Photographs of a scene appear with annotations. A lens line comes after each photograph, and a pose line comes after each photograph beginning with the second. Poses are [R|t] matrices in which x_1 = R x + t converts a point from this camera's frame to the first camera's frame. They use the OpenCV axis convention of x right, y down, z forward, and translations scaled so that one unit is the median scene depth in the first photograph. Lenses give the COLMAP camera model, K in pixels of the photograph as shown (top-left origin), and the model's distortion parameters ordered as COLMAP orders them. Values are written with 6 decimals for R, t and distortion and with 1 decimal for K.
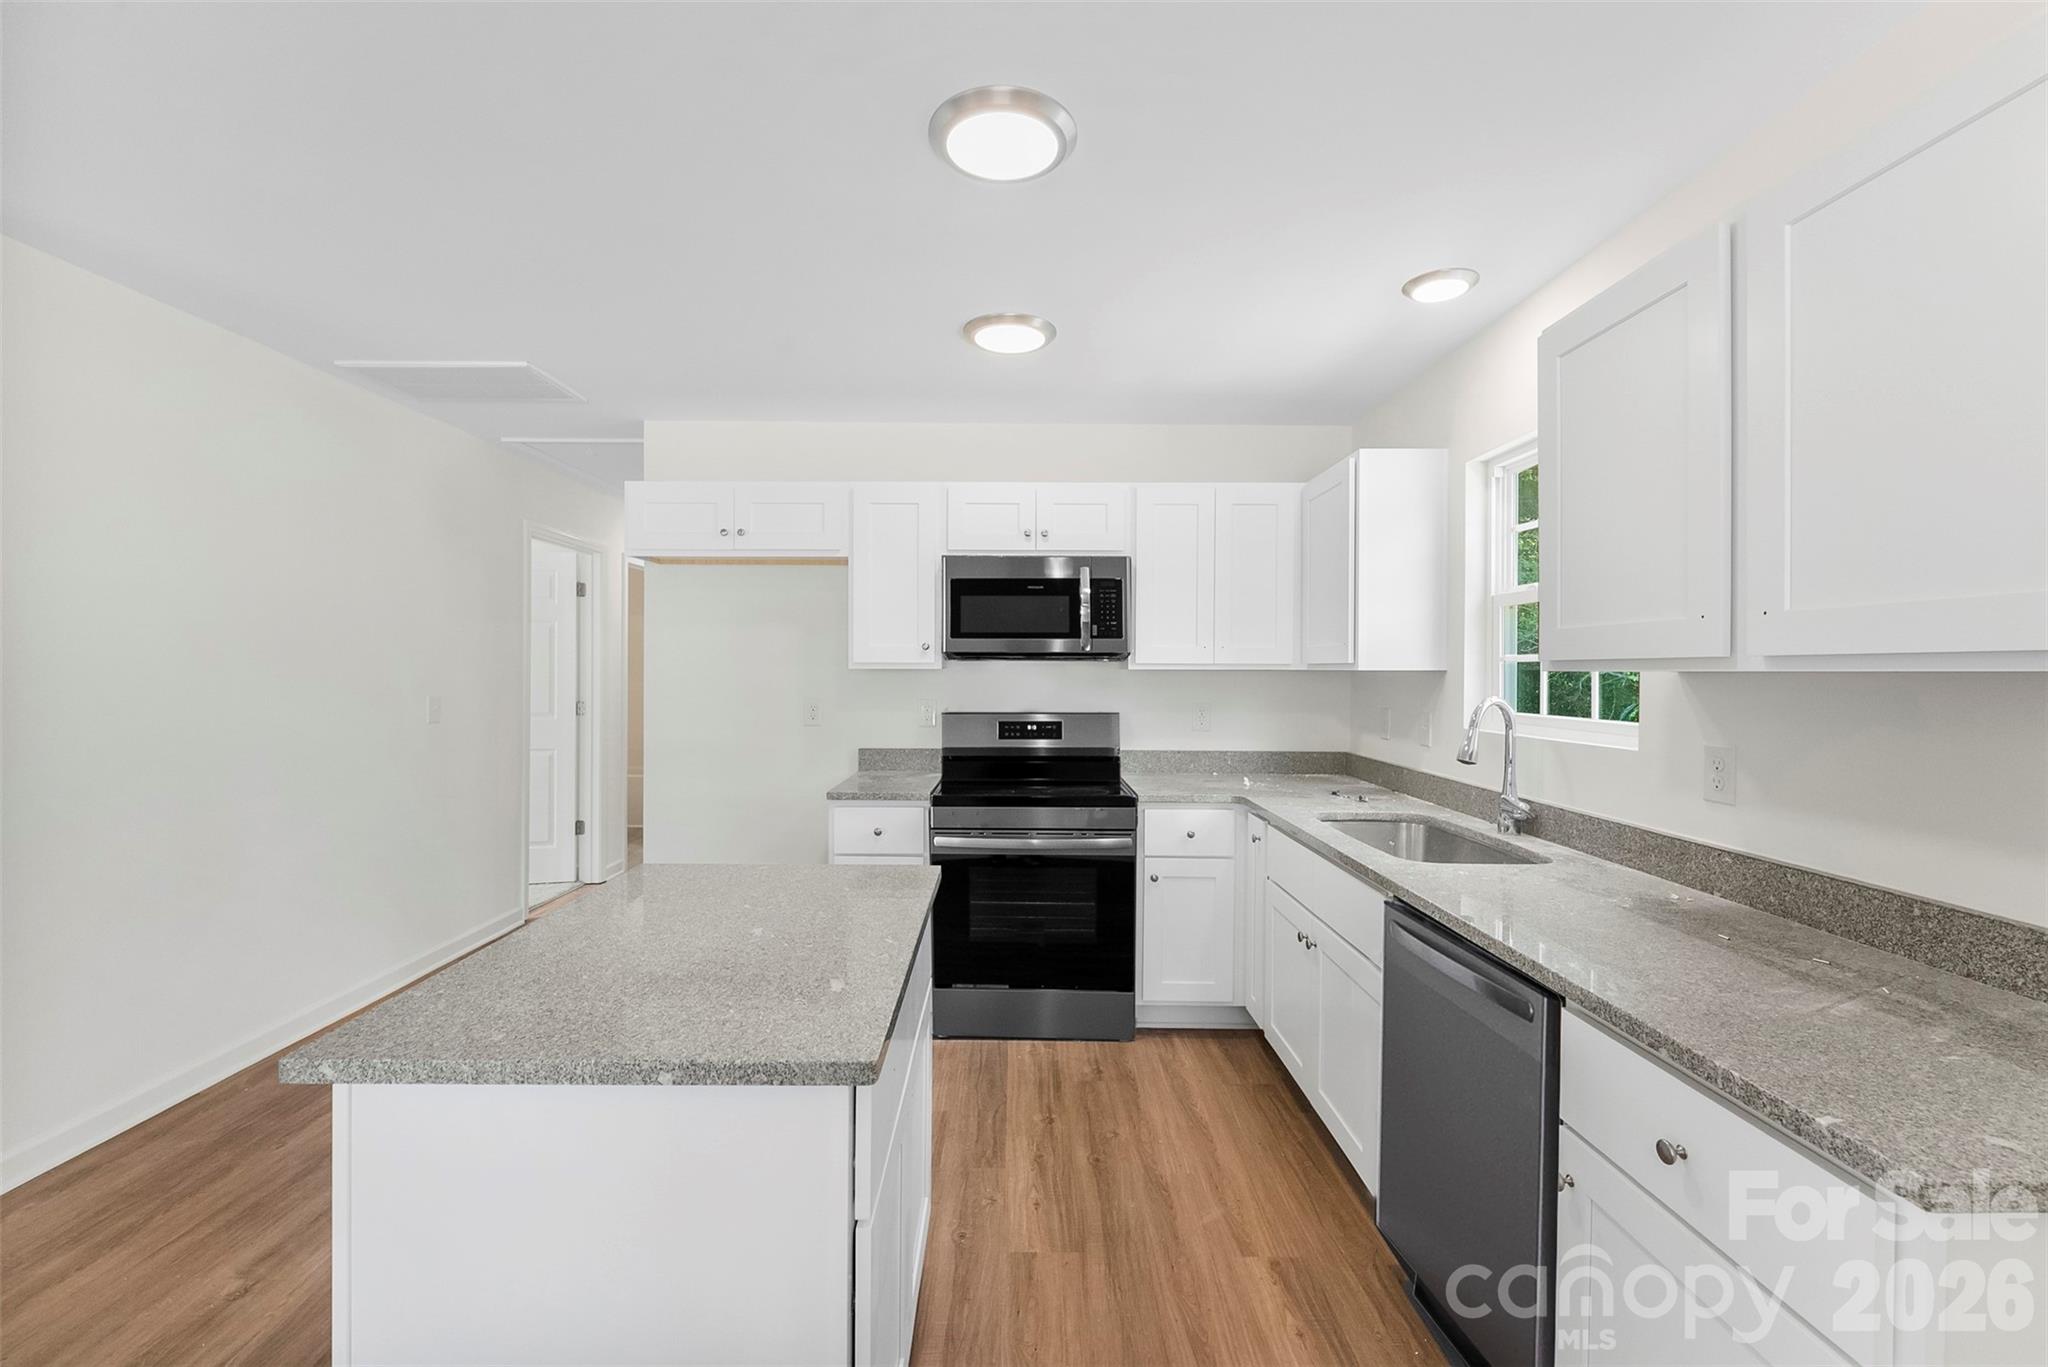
lens RADIAL K [[846.0, 0, 1024.6], [0, 846.0, 672.3], [0, 0, 1]] dist [-0.000709, -0.000163]
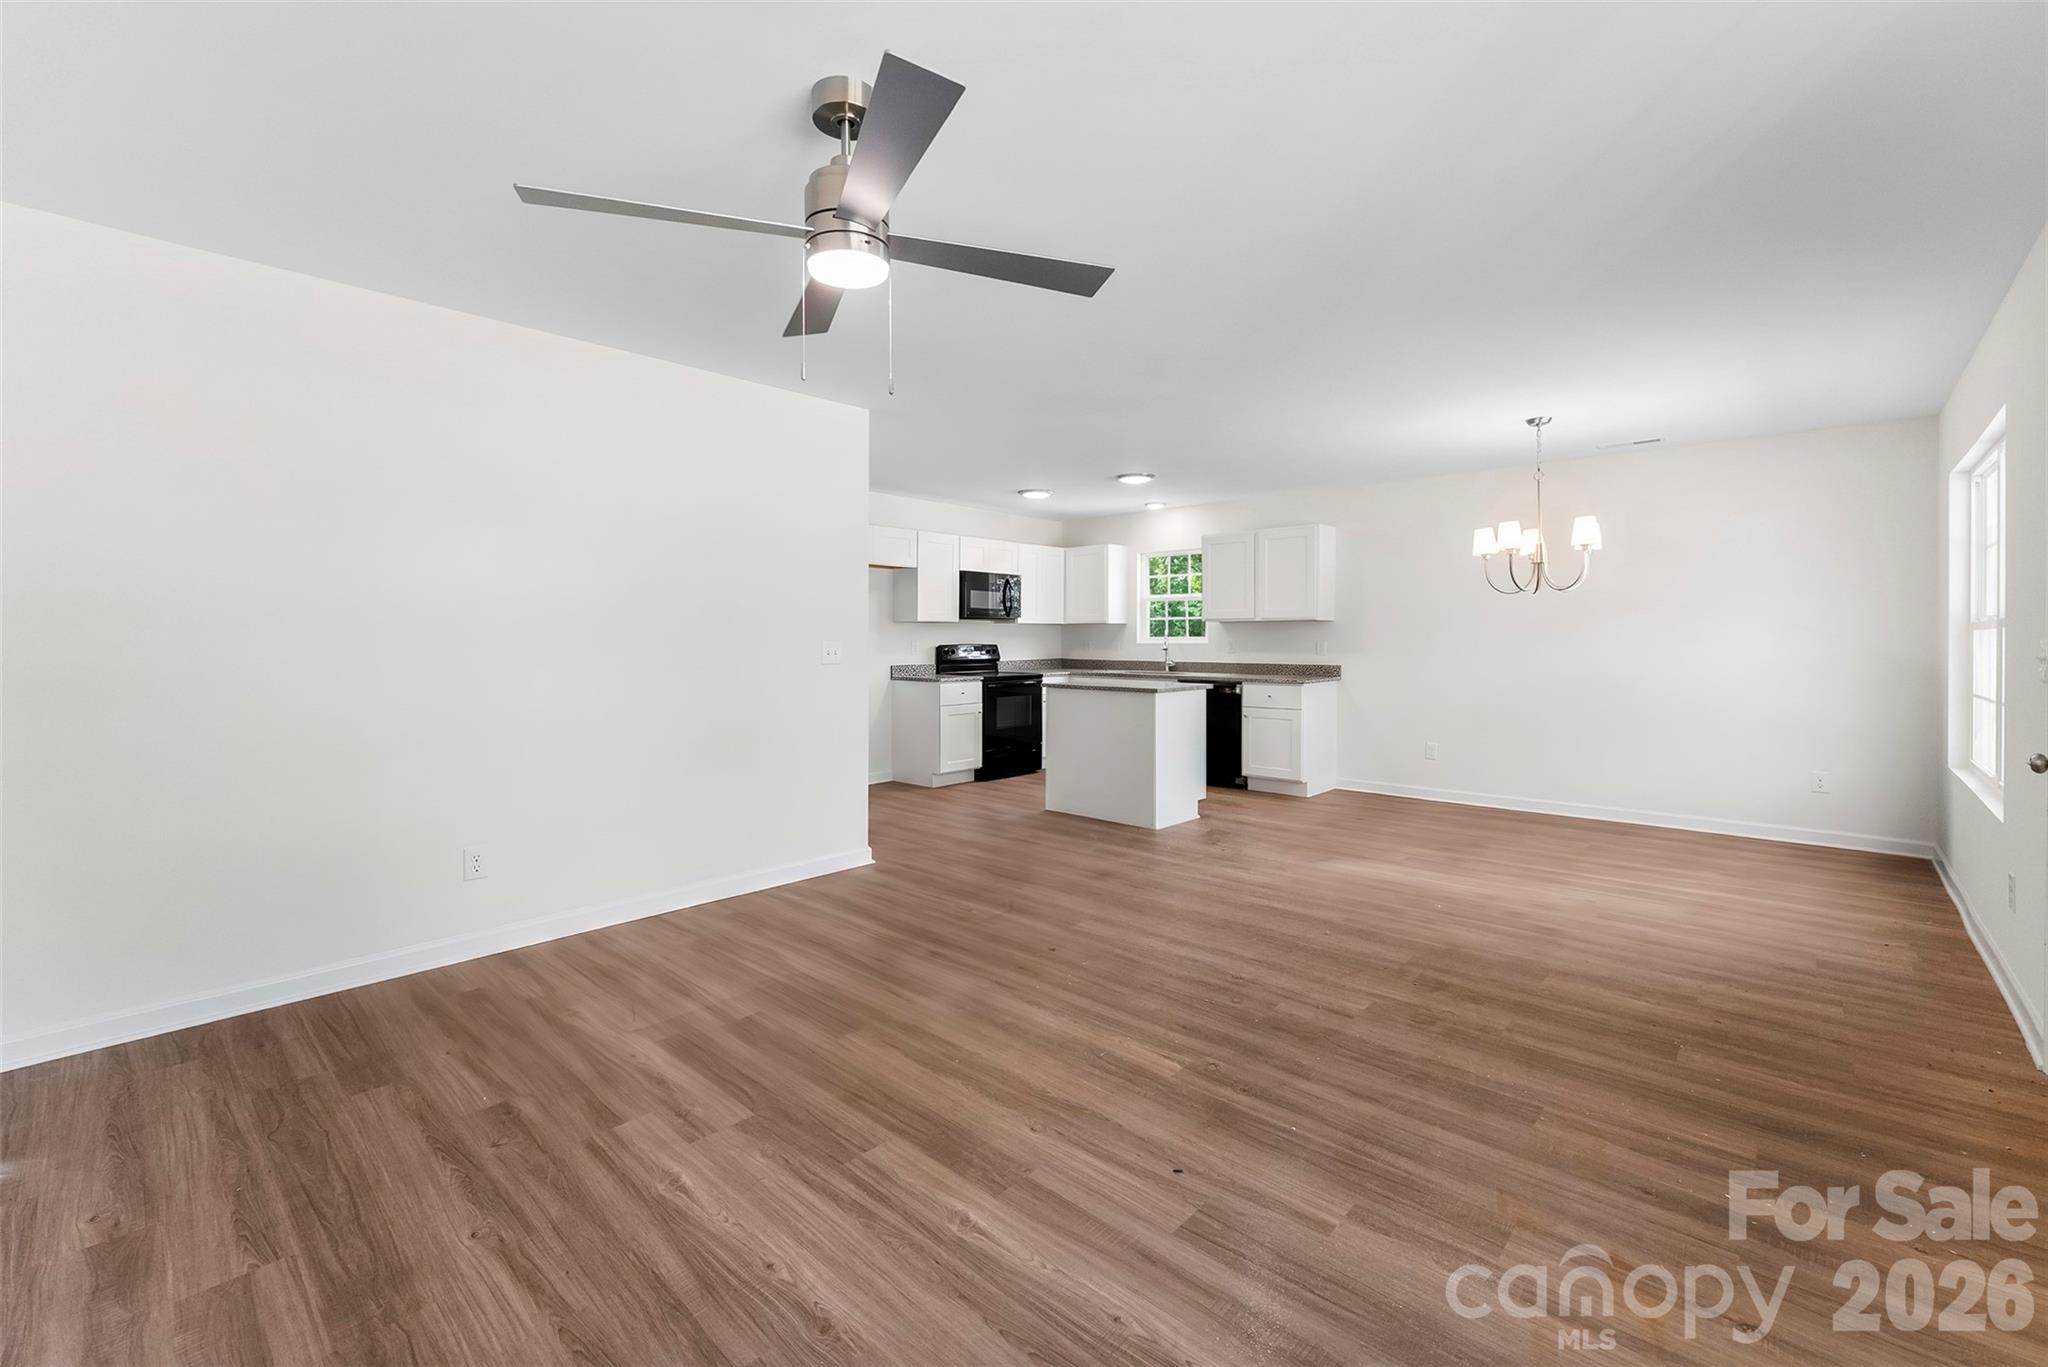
lens RADIAL K [[851.6, 0, 1022.3], [0, 851.6, 642.0], [0, 0, 1]] dist [-0.000005, -0.000050]
pose [[0.684400, -0.015938, 0.728933, -1.972463], [0.011408, 0.999873, 0.011151, 0.025334], [-0.729018, 0.000684, 0.684494, -0.765709]]
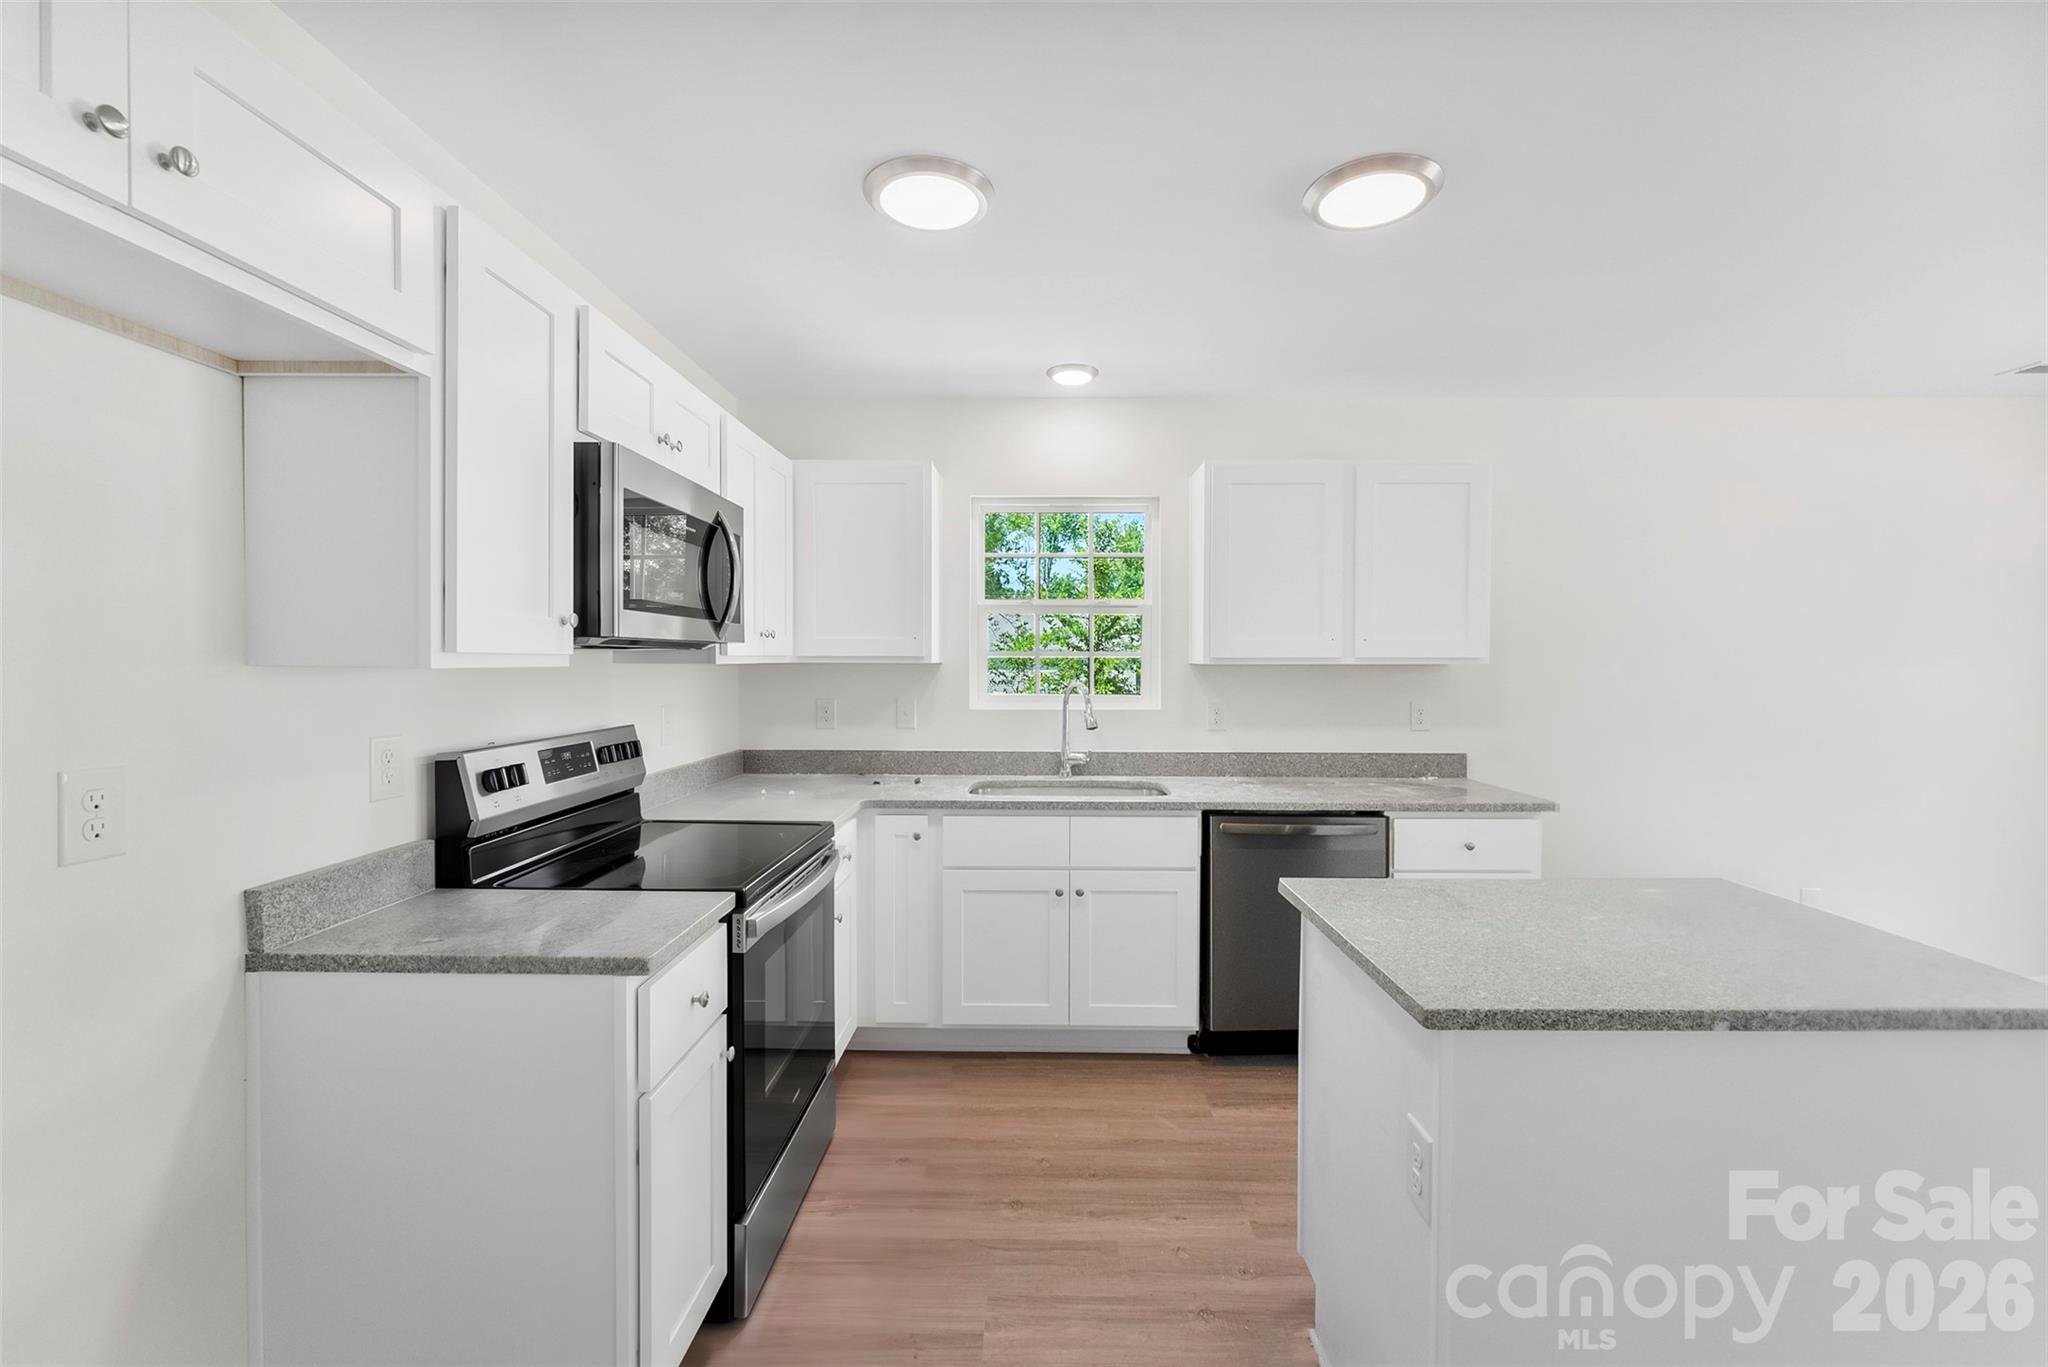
lens RADIAL K [[846.0, 0, 1024.6], [0, 846.0, 672.3], [0, 0, 1]] dist [-0.000709, -0.000163]
pose [[0.022098, -0.019482, 0.999566, -0.749797], [0.000467, 0.999810, 0.019477, -0.013186], [-0.999756, 0.000036, 0.022103, 0.912263]]
